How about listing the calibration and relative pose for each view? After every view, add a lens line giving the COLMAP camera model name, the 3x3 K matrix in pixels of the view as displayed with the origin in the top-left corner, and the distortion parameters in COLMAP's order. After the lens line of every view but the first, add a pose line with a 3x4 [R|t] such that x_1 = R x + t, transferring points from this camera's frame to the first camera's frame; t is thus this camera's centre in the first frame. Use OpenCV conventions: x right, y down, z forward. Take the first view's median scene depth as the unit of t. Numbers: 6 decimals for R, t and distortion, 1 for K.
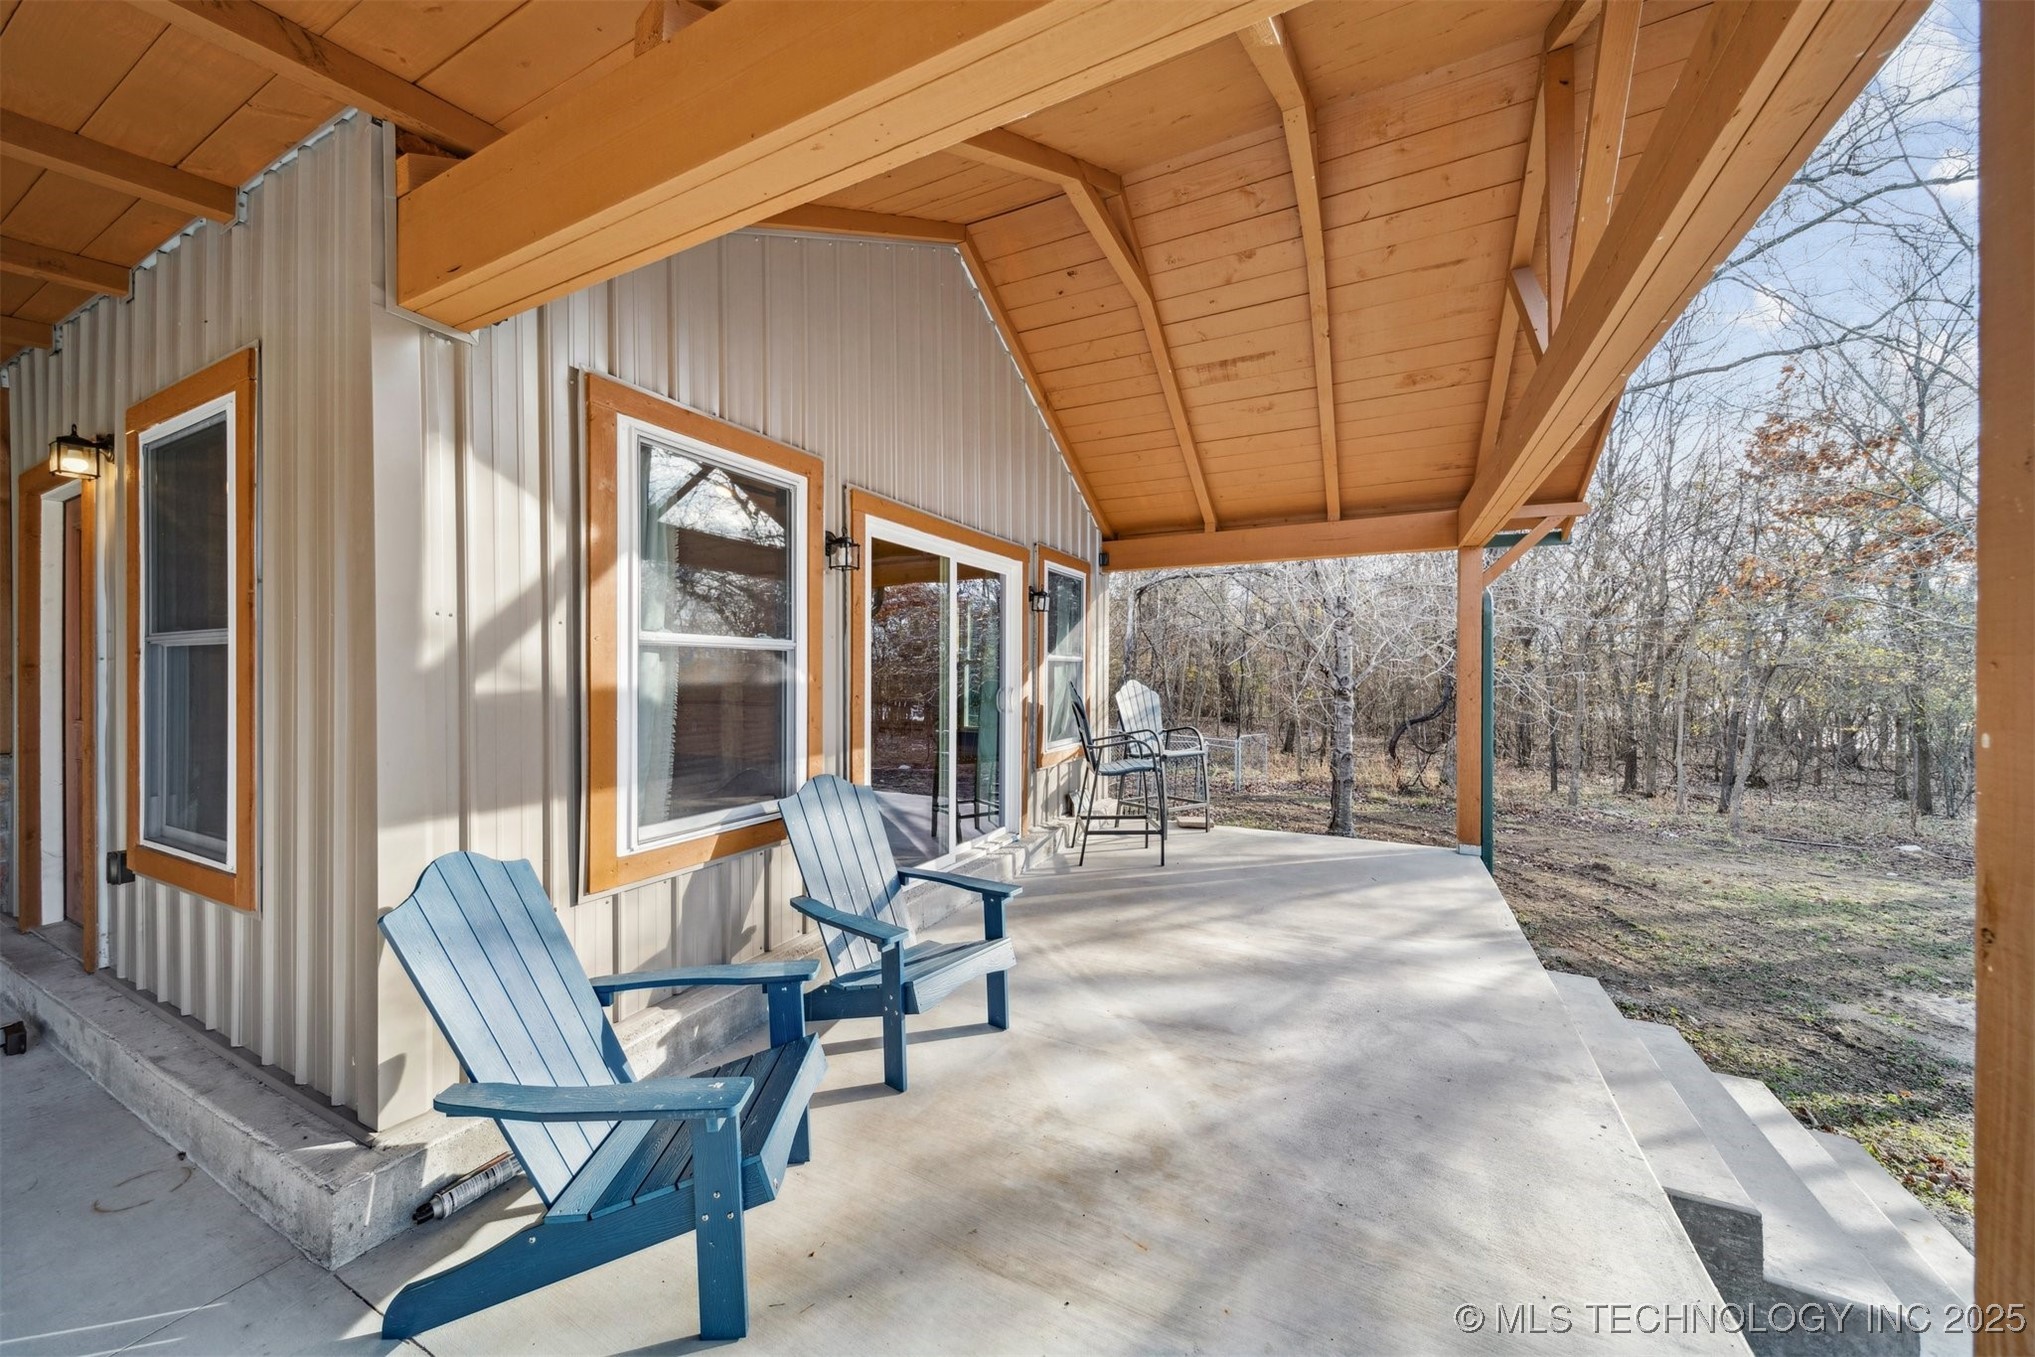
lens RADIAL K [[714.2, 0, 1030.4], [0, 714.2, 680.0], [0, 0, 1]] dist [-0.003080, 0.000104]
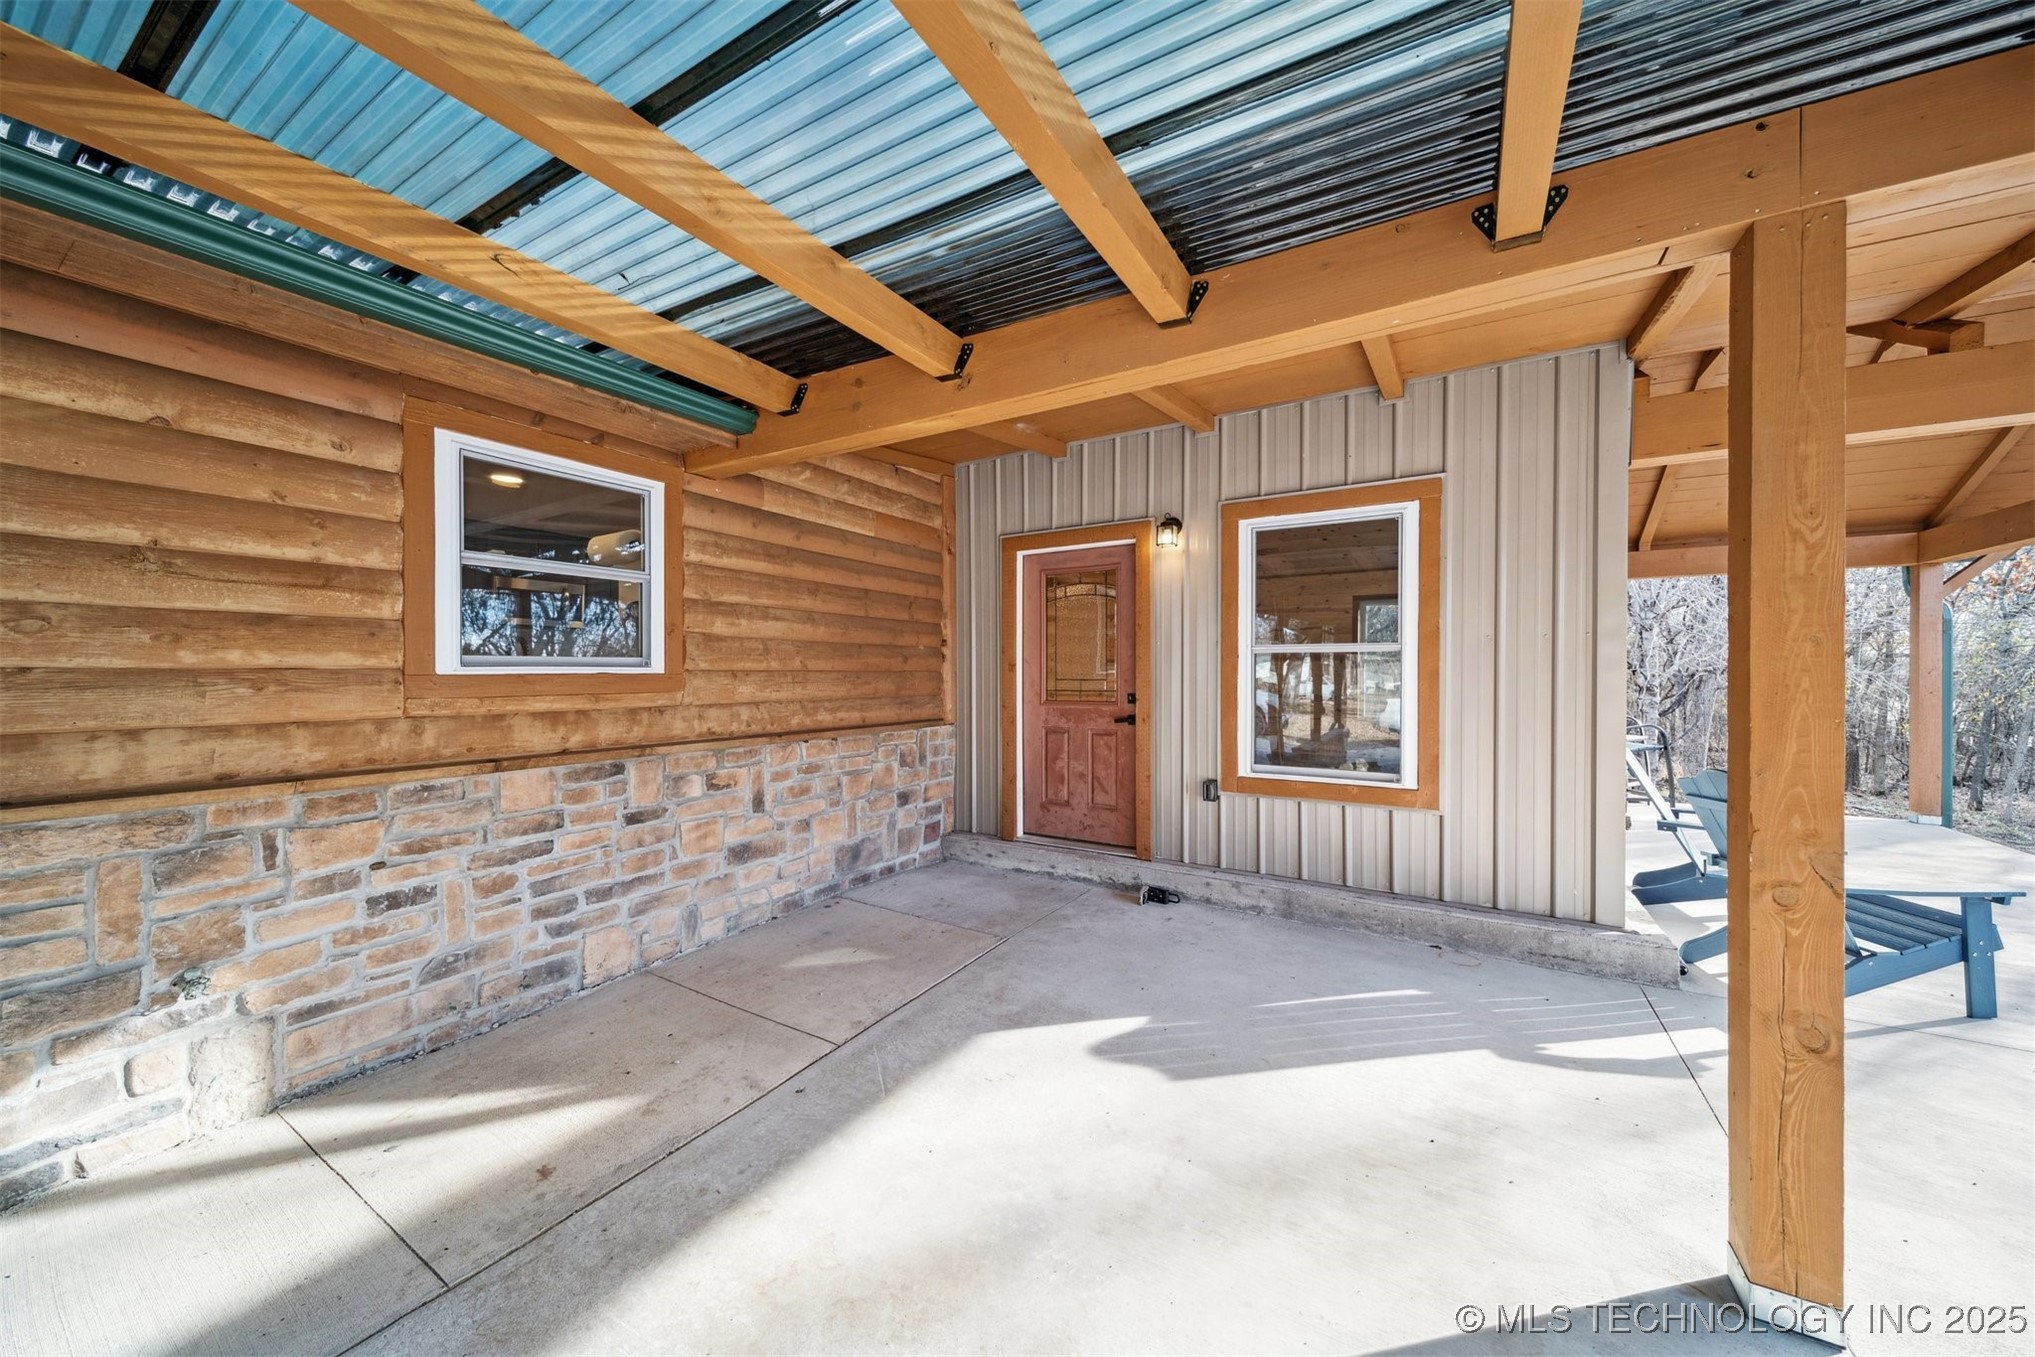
lens RADIAL K [[714.2, 0, 1007.7], [0, 714.2, 674.4], [0, 0, 1]] dist [-0.003080, 0.000104]
pose [[0.995693, 0.000522, -0.092708, -1.741524], [-0.001046, 0.999984, -0.005605, 0.011395], [0.092703, 0.005678, 0.995678, -0.693992]]
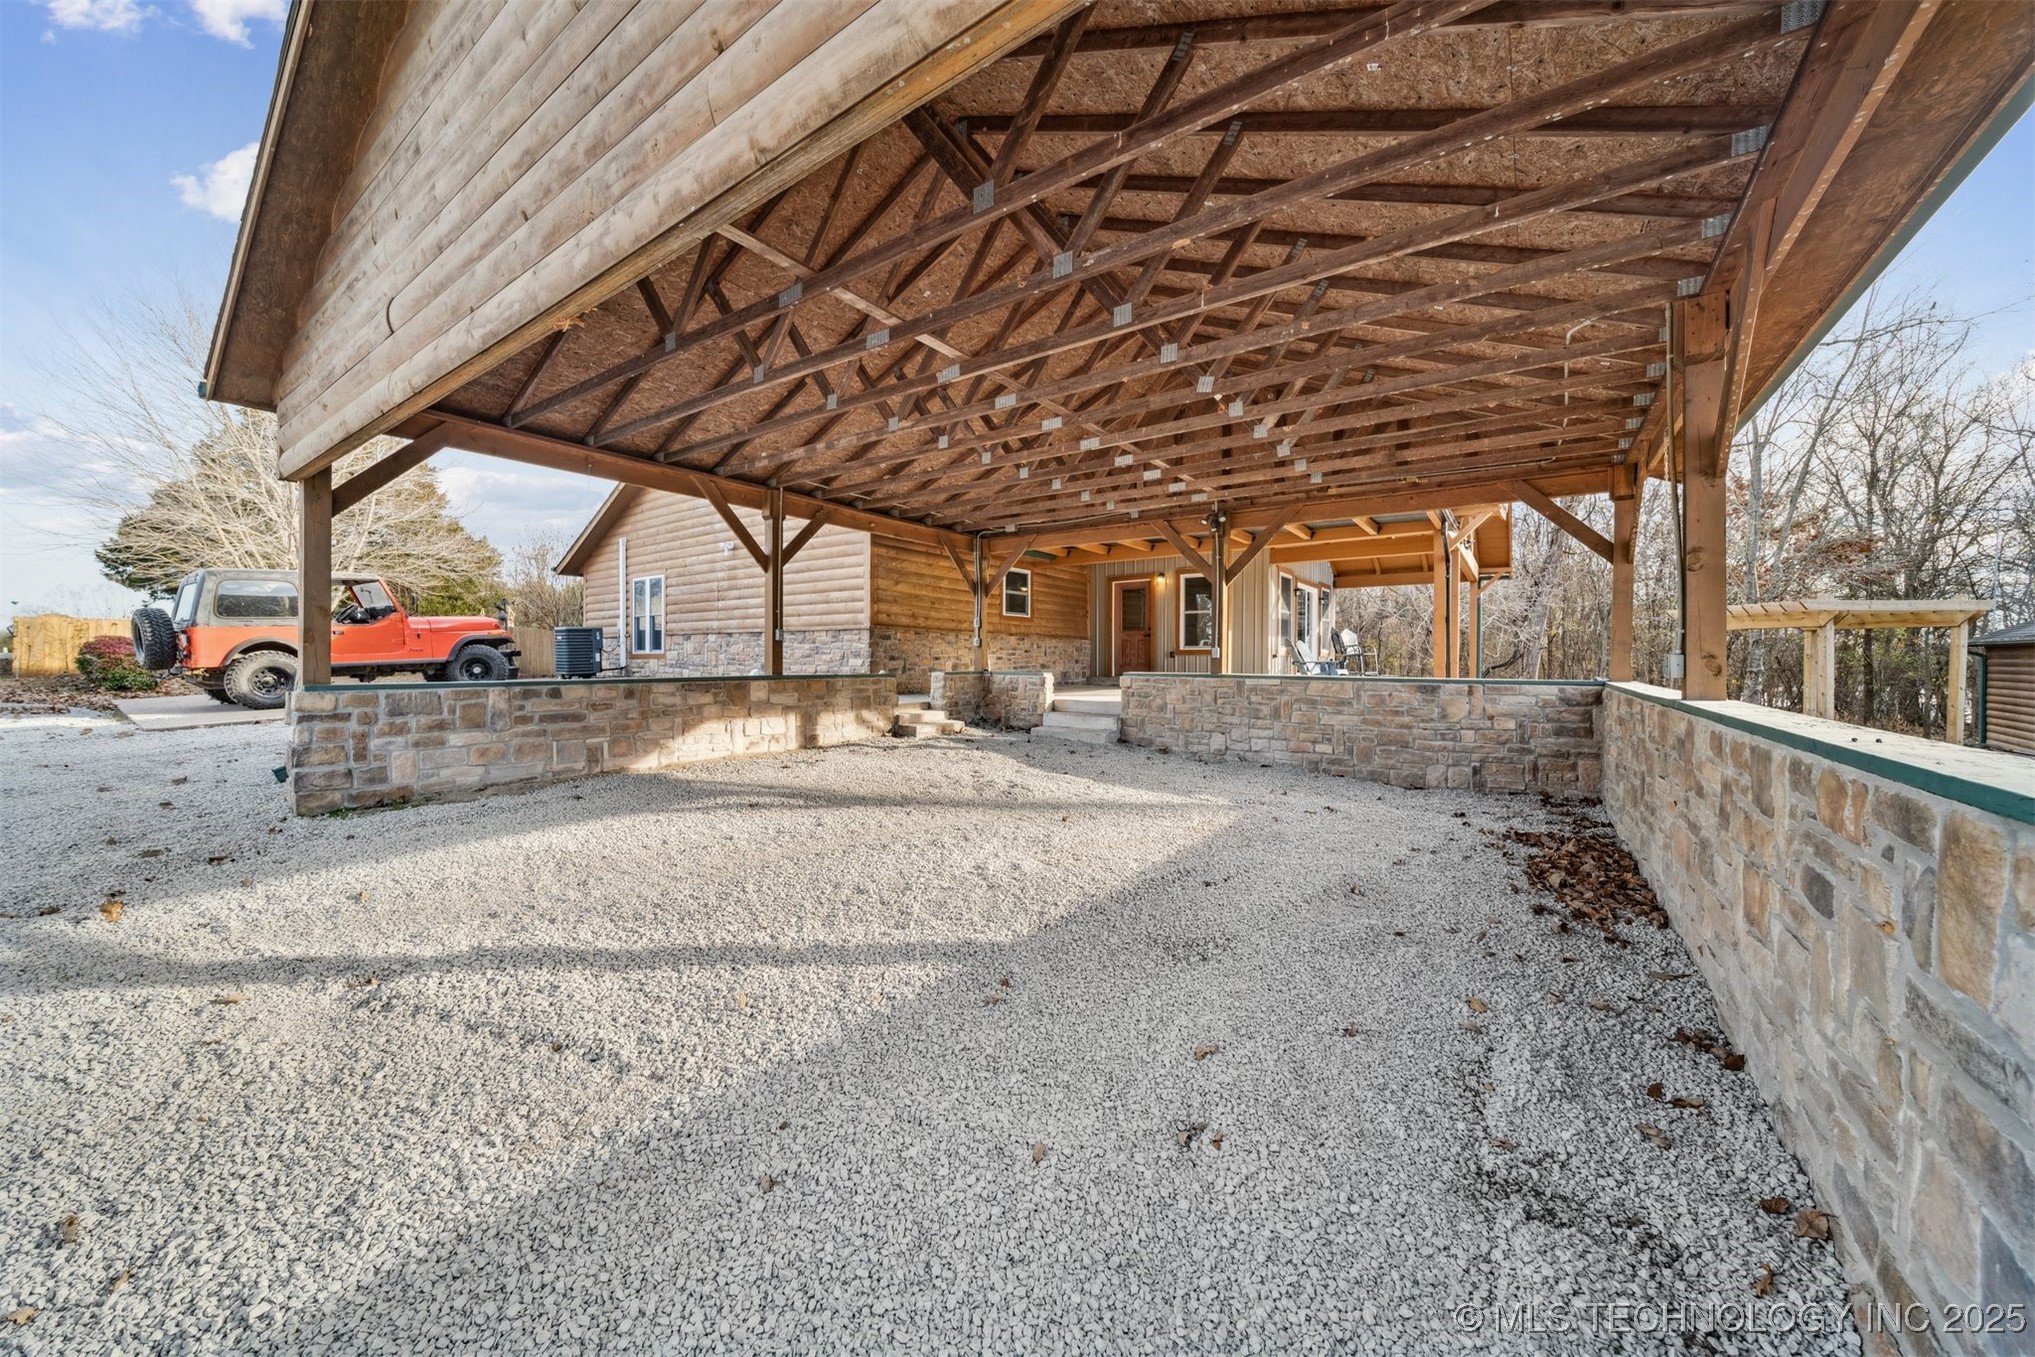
lens RADIAL K [[714.2, 0, 1019.4], [0, 714.2, 666.3], [0, 0, 1]] dist [-0.003080, 0.000104]
pose [[0.986703, 0.002640, -0.162510, -1.691156], [-0.001853, 0.999986, 0.004995, 0.359398], [0.162521, -0.004628, 0.986694, -4.969310]]
